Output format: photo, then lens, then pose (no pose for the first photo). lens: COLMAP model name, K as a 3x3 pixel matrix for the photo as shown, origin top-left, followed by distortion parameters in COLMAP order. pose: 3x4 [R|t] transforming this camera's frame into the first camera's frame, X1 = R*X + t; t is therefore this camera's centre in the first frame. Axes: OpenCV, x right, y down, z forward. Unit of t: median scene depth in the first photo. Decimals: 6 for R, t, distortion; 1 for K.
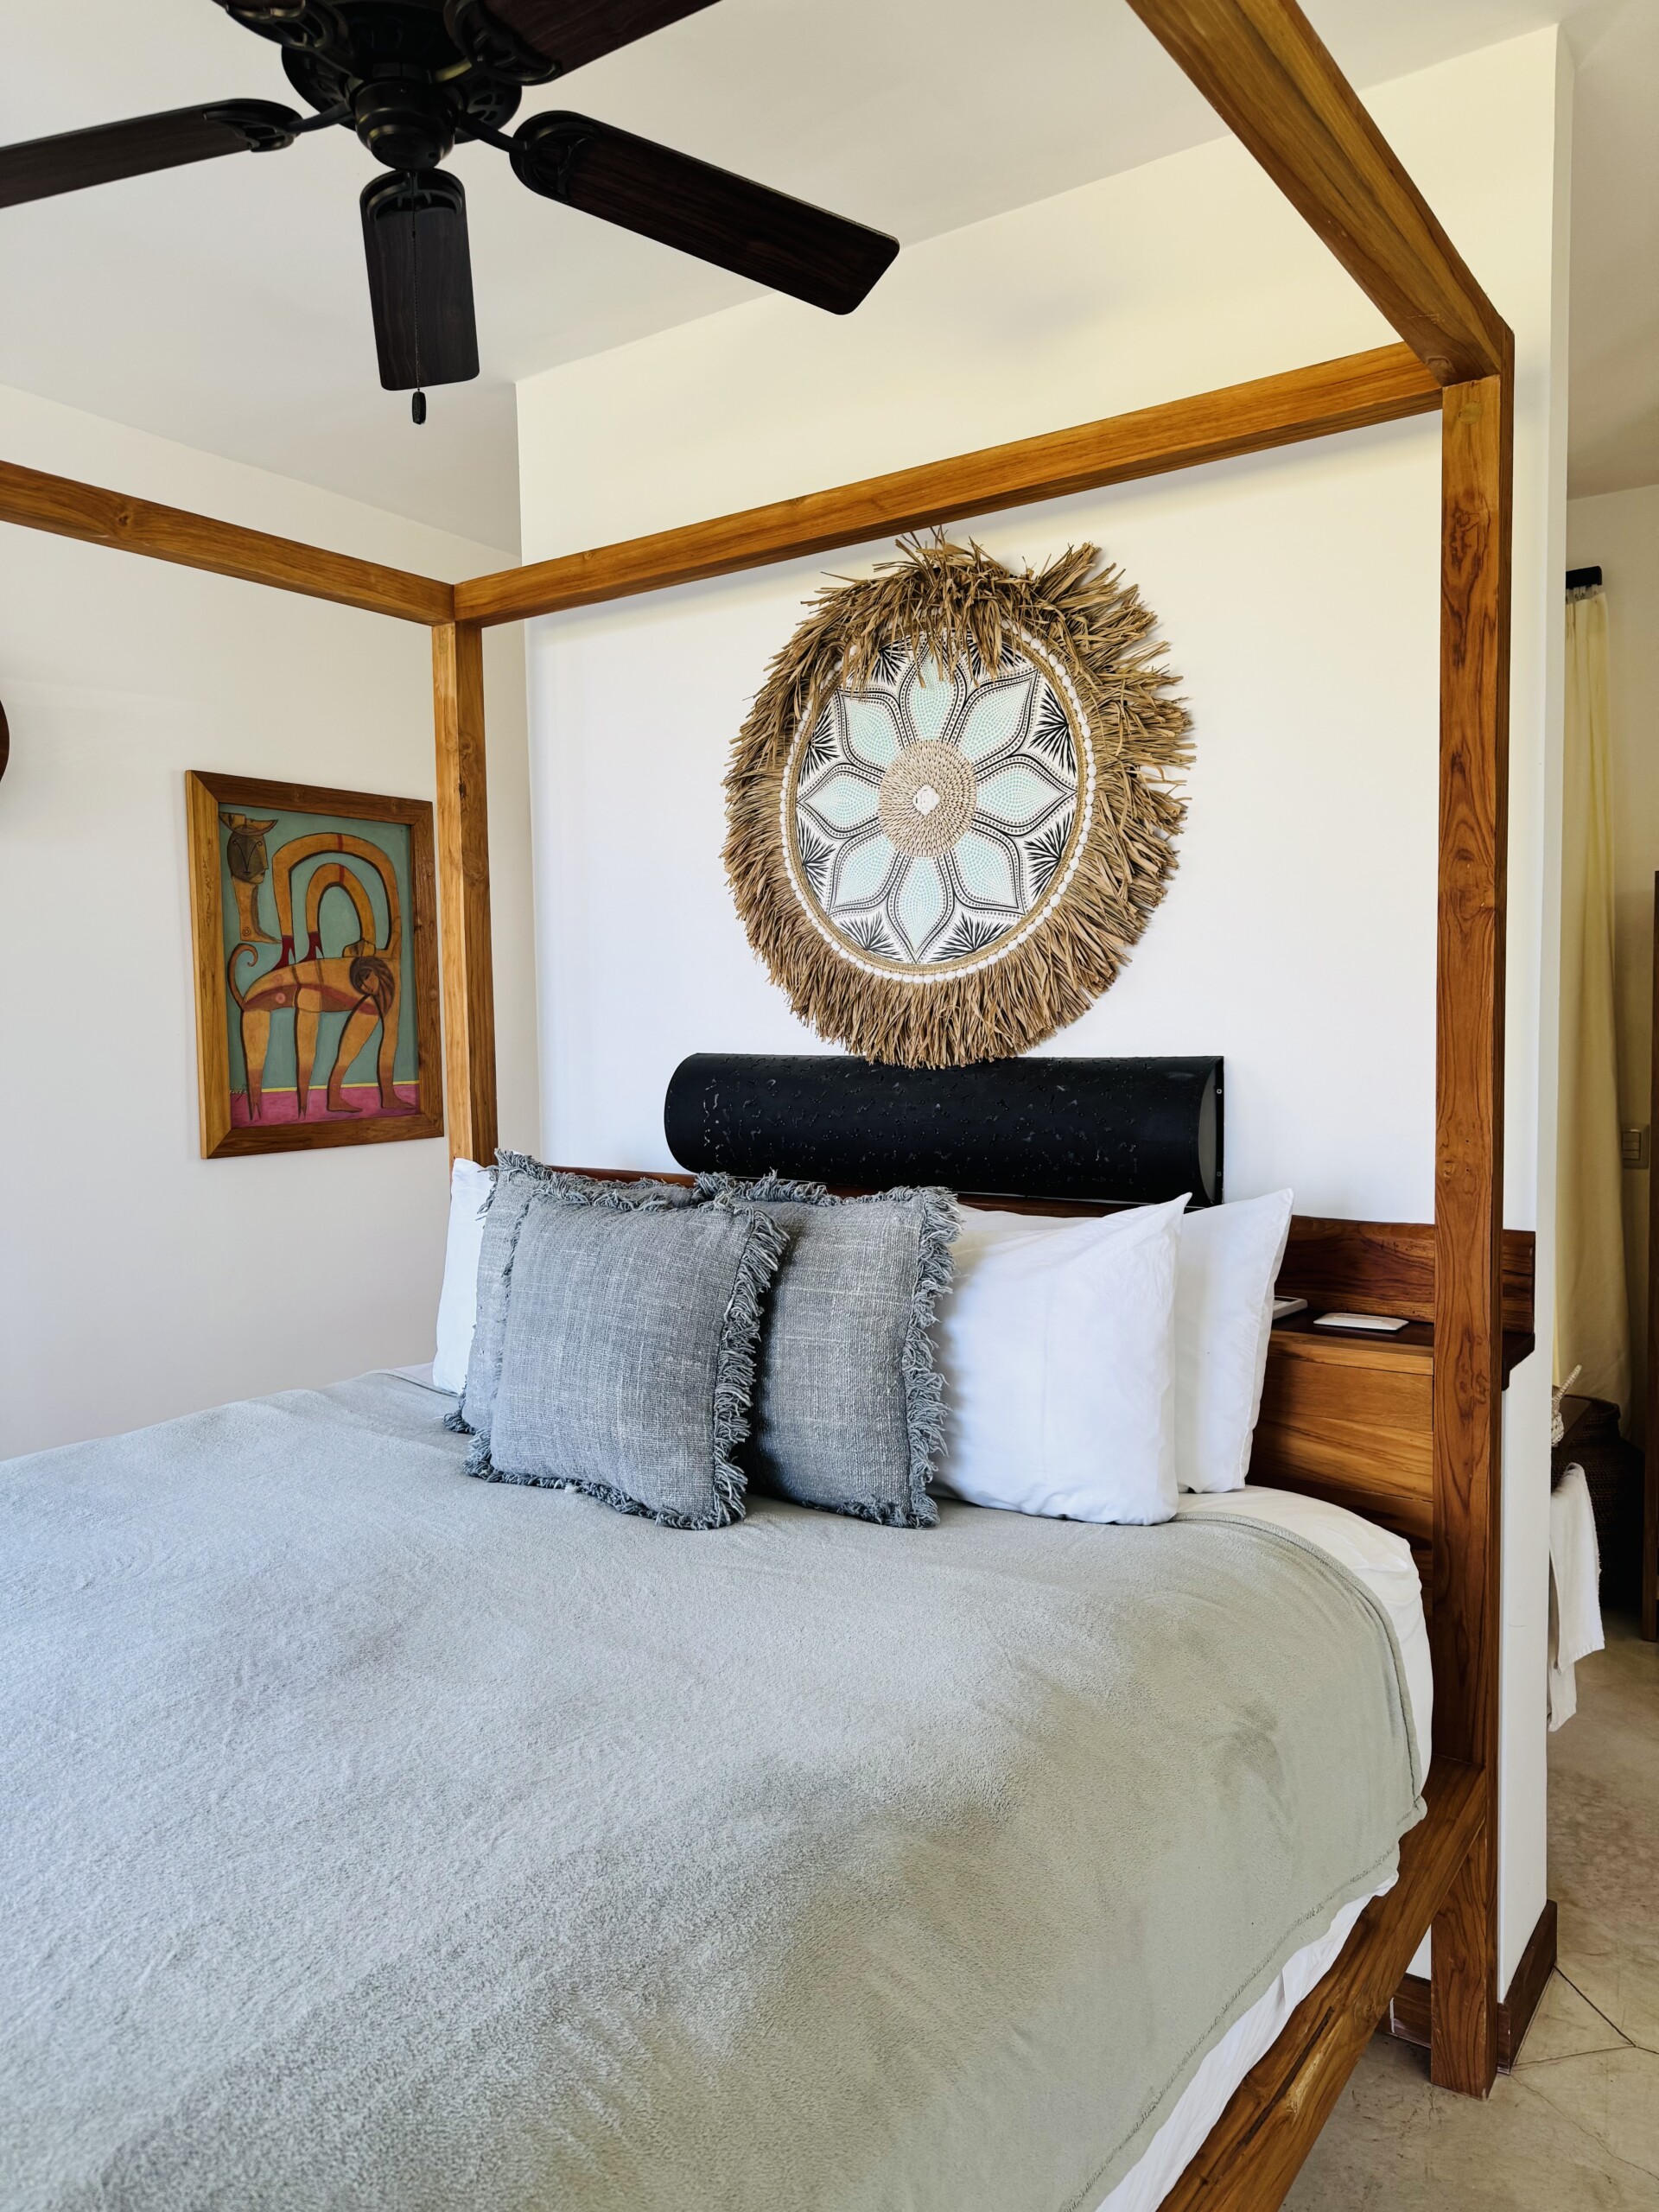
lens RADIAL K [[1527.6, 0, 831.9], [0, 1527.6, 1108.7], [0, 0, 1]] dist [0.043814, -0.009650]
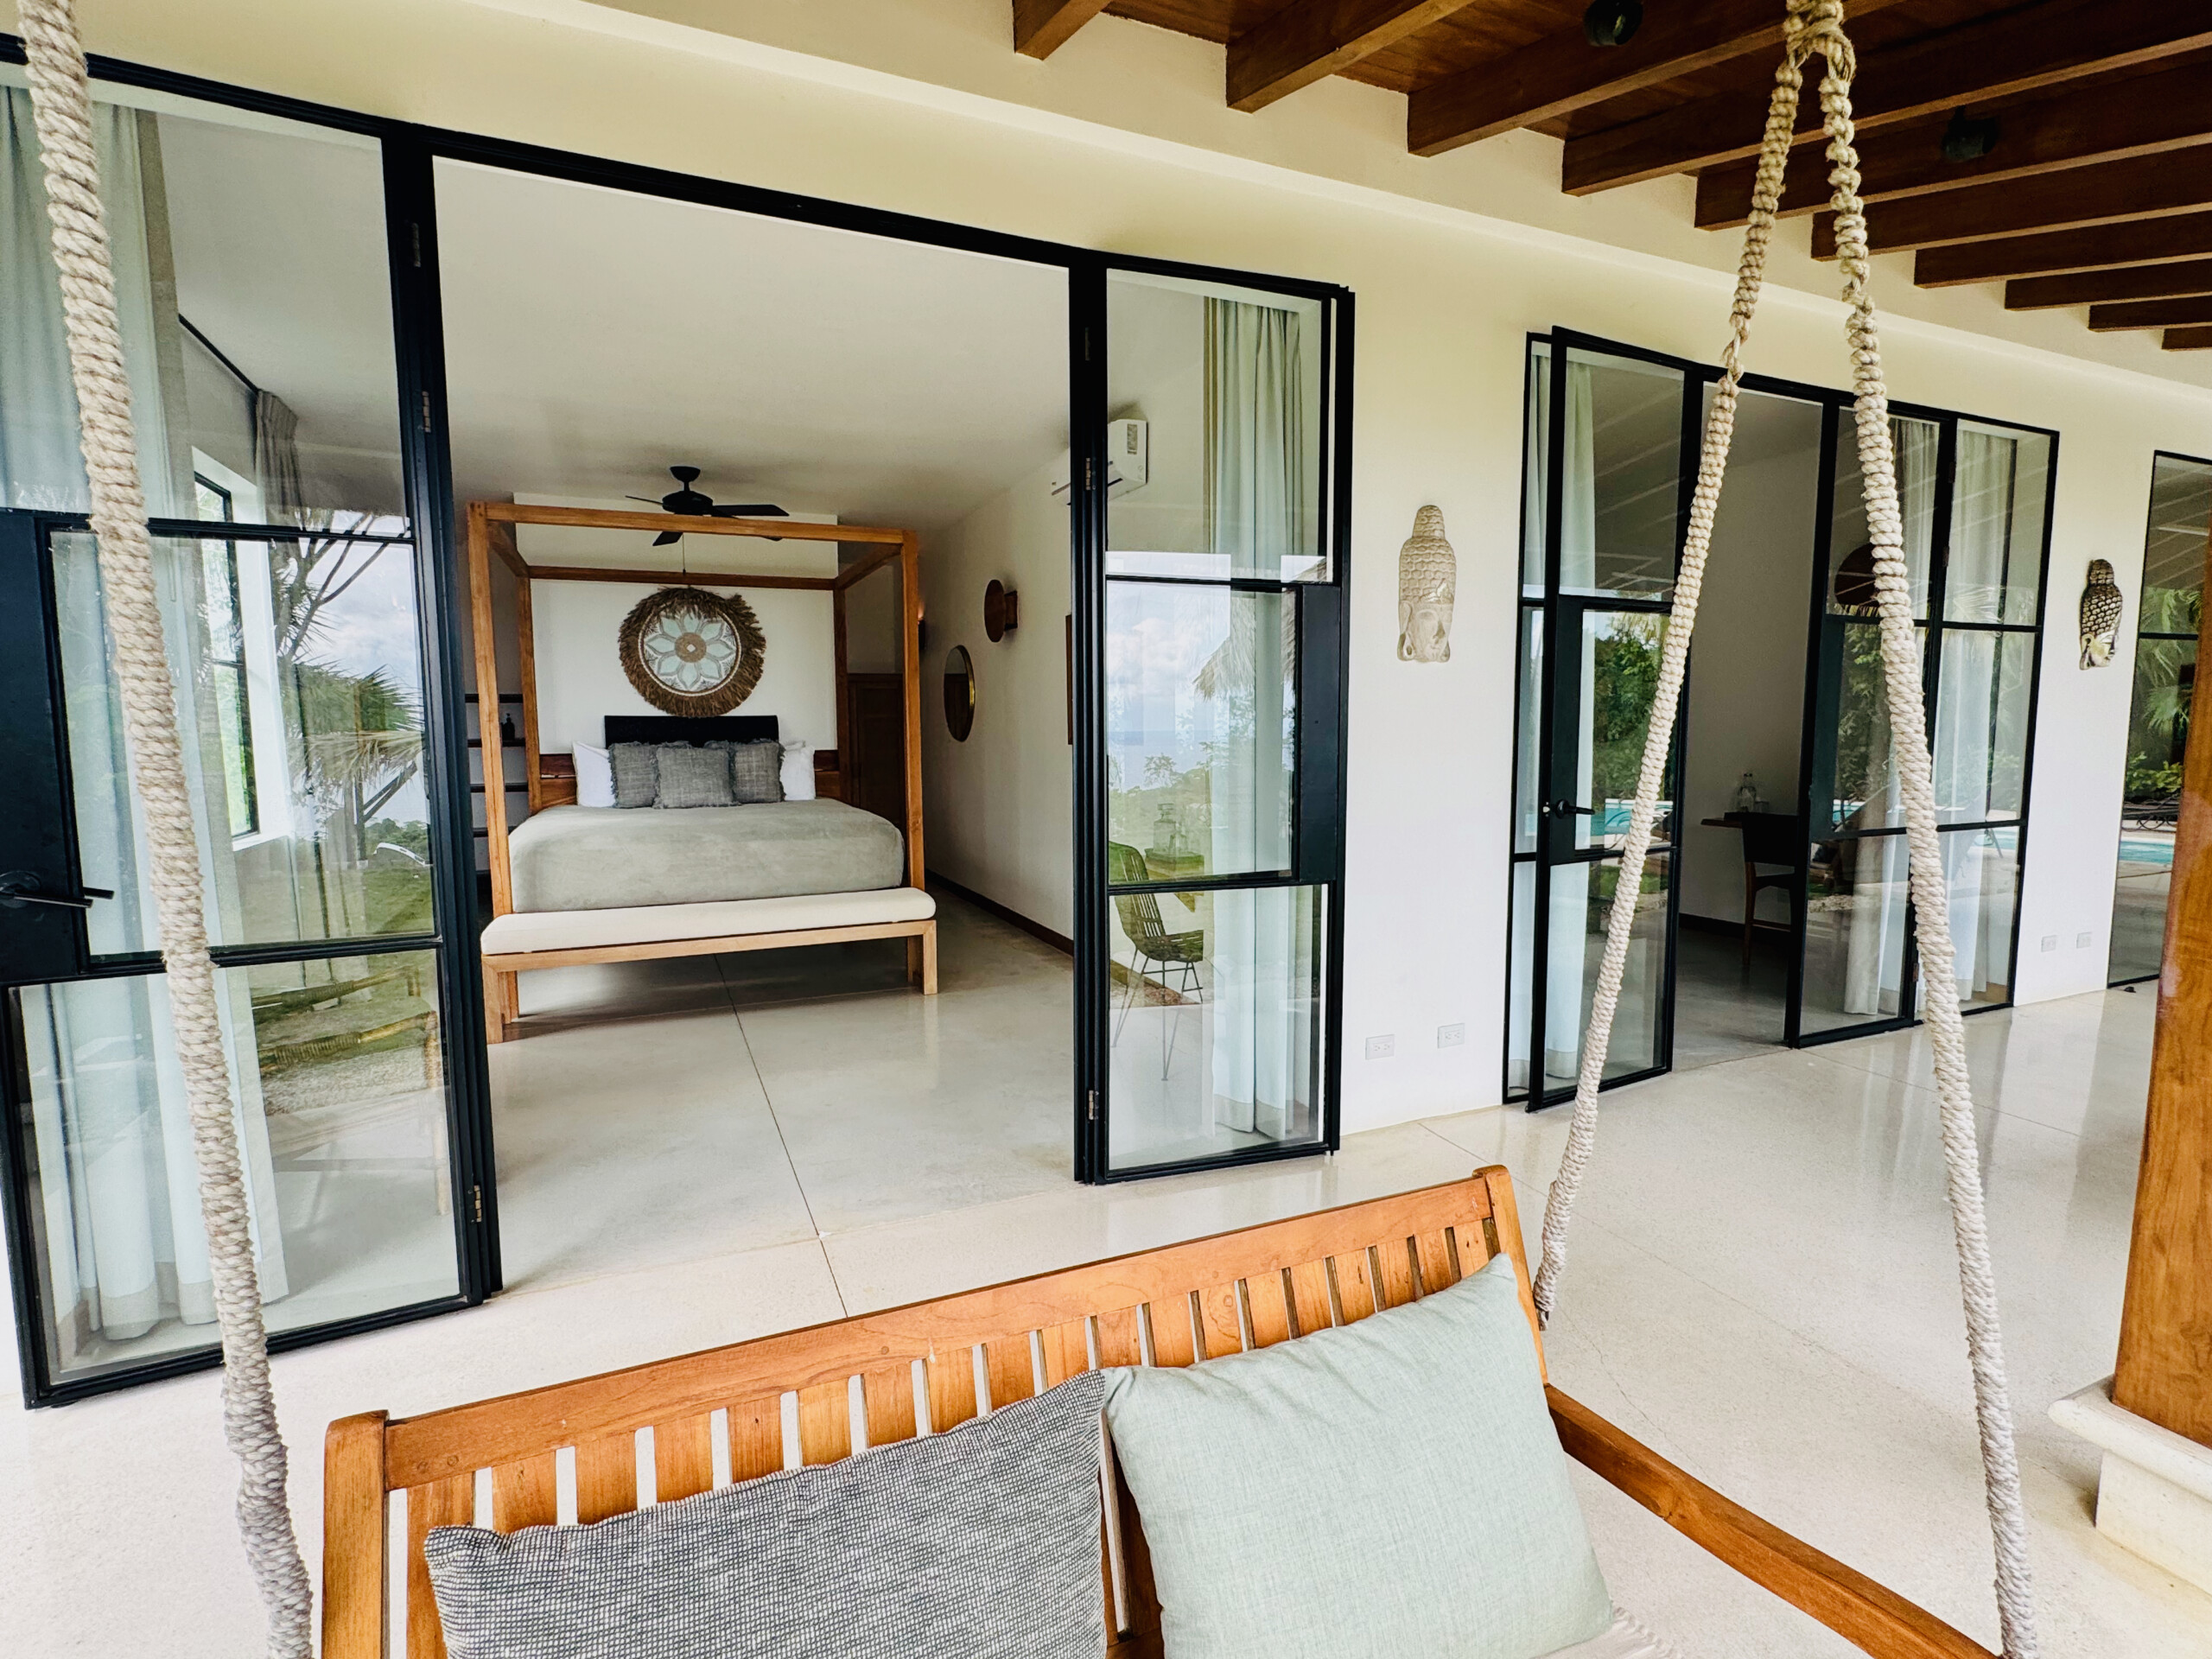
lens RADIAL K [[1035.6, 0, 1091.3], [0, 1035.6, 812.6], [0, 0, 1]] dist [-0.002350, -0.000016]
pose [[0.526939, -0.052113, 0.848304, -1.679514], [0.035053, 0.998602, 0.039573, 0.145112], [-0.849180, 0.008883, 0.528029, -1.252382]]
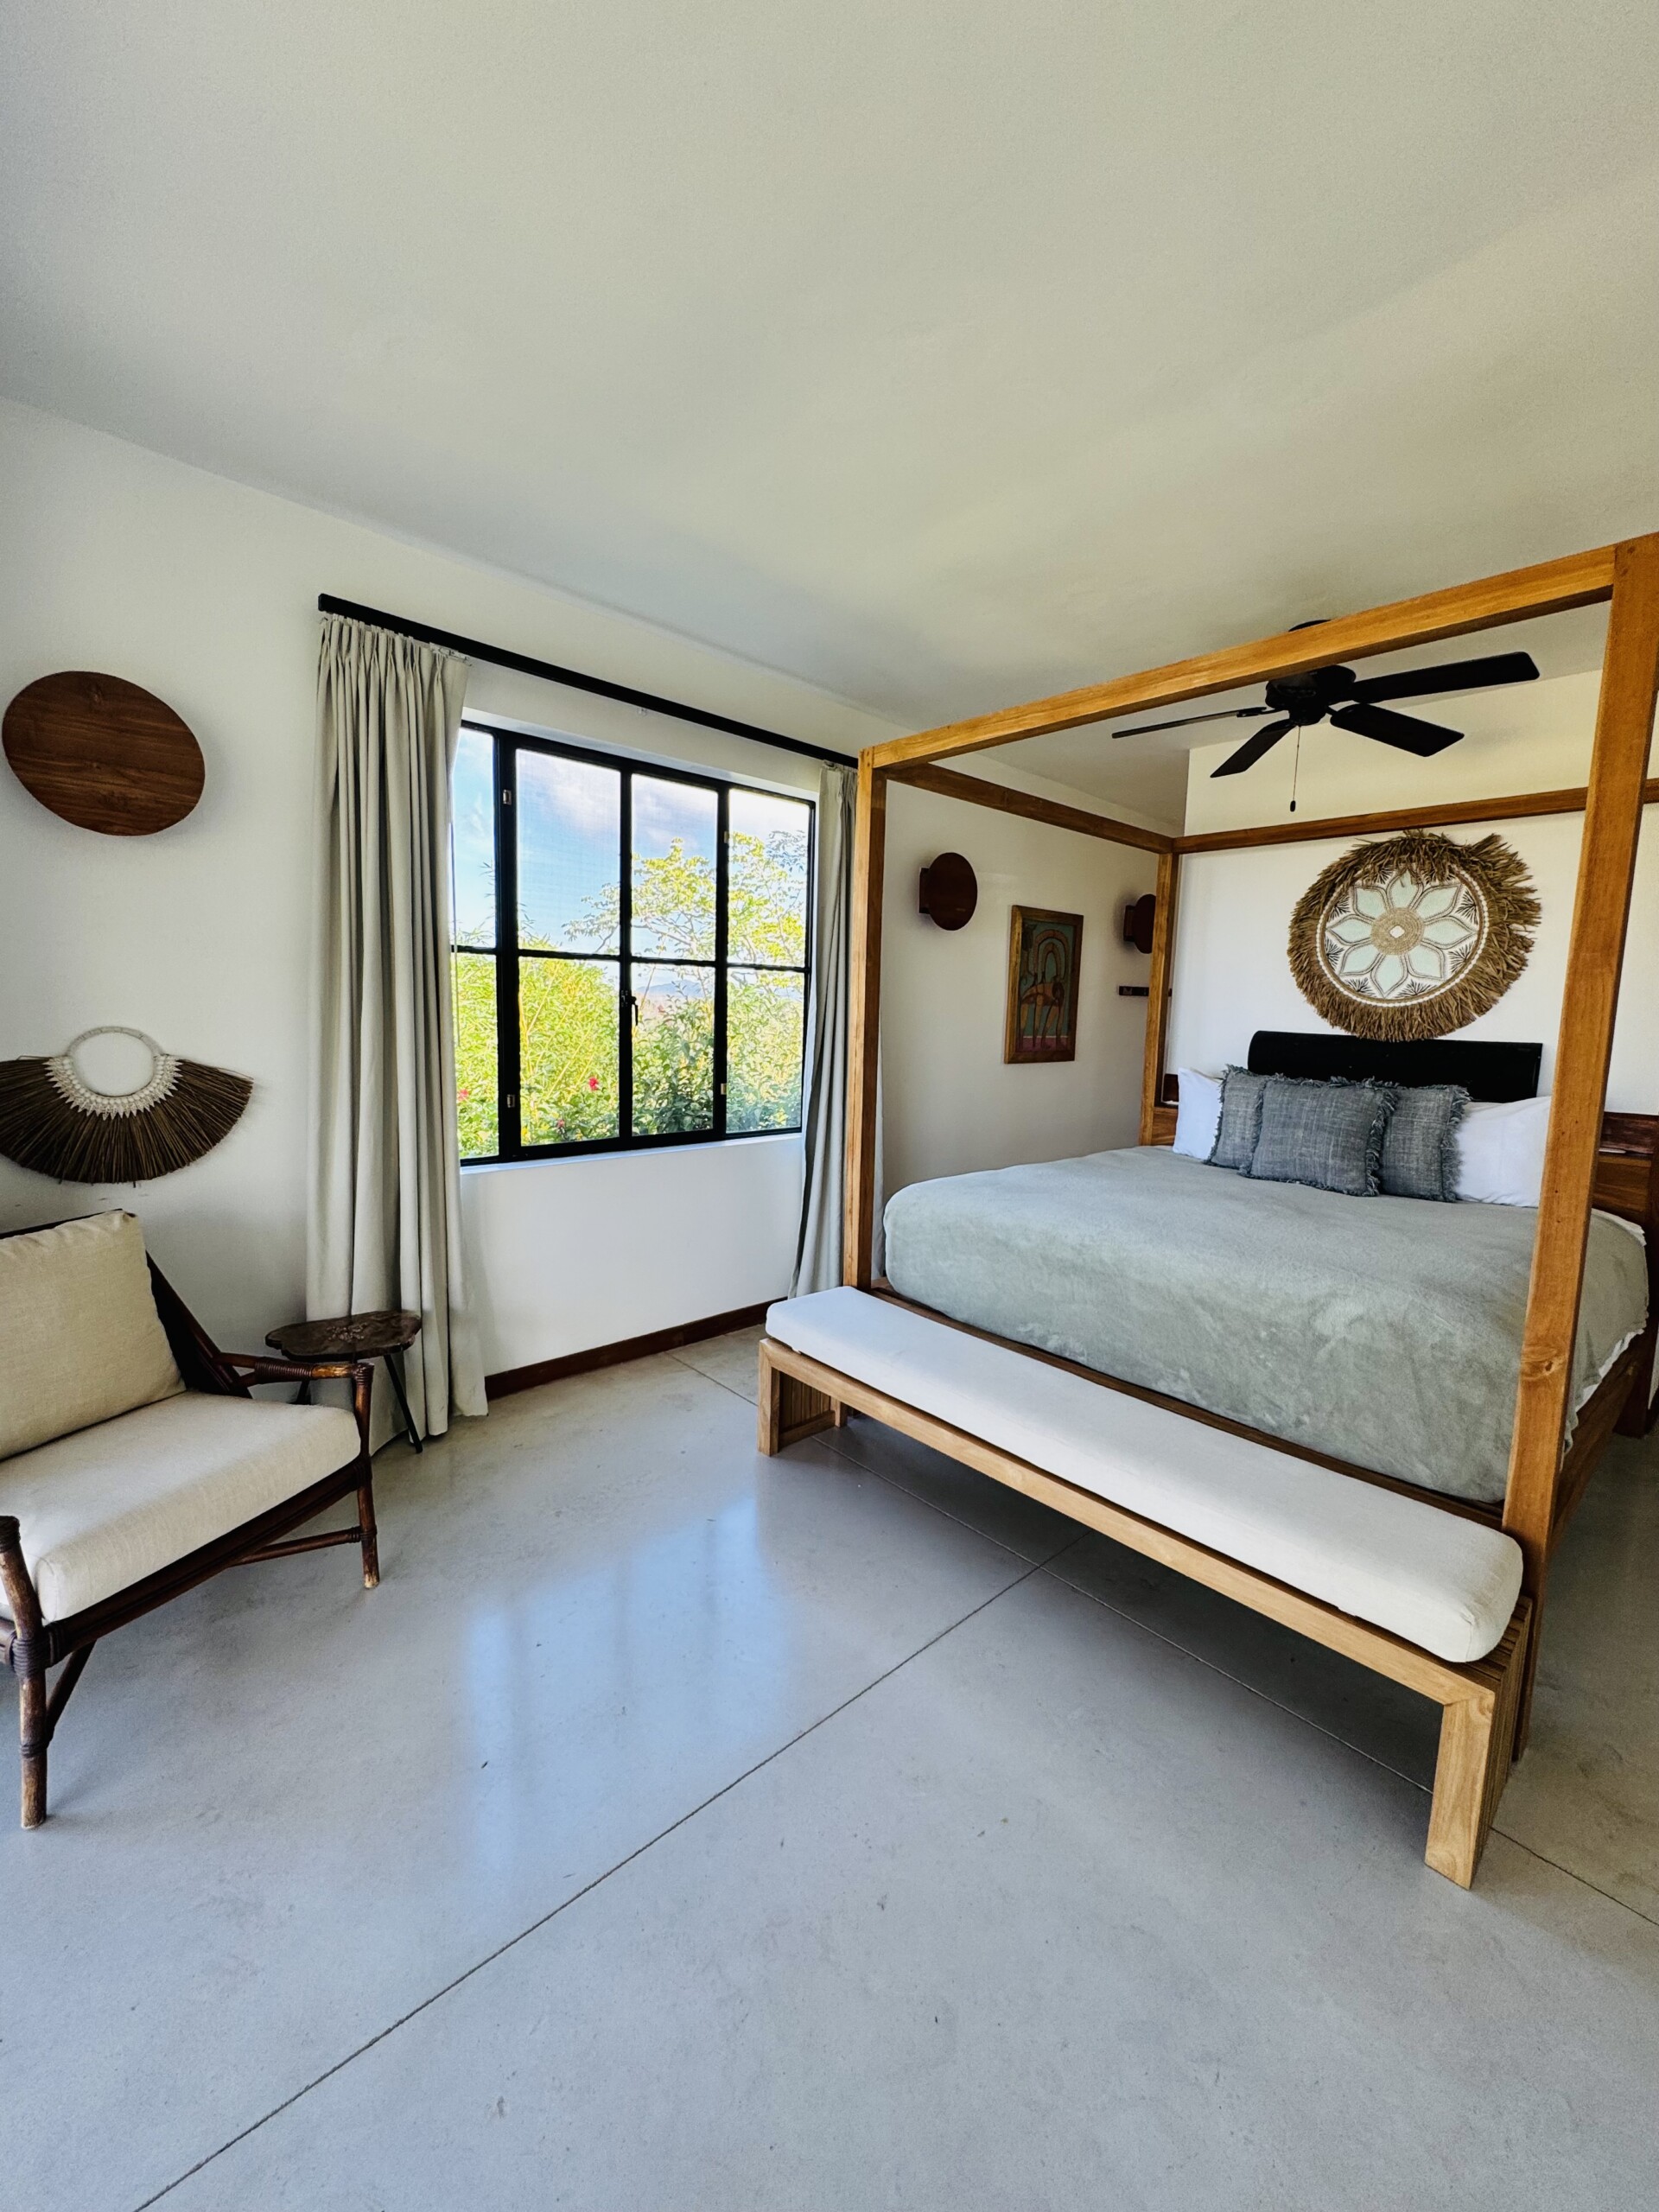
lens RADIAL K [[883.0, 0, 830.4], [0, 883.0, 1092.9], [0, 0, 1]] dist [-0.002759, -0.000123]
pose [[0.976381, 0.062395, -0.206851, -0.534158], [-0.054324, 0.997532, 0.044482, 0.043189], [0.209116, -0.032194, 0.977361, -0.600555]]
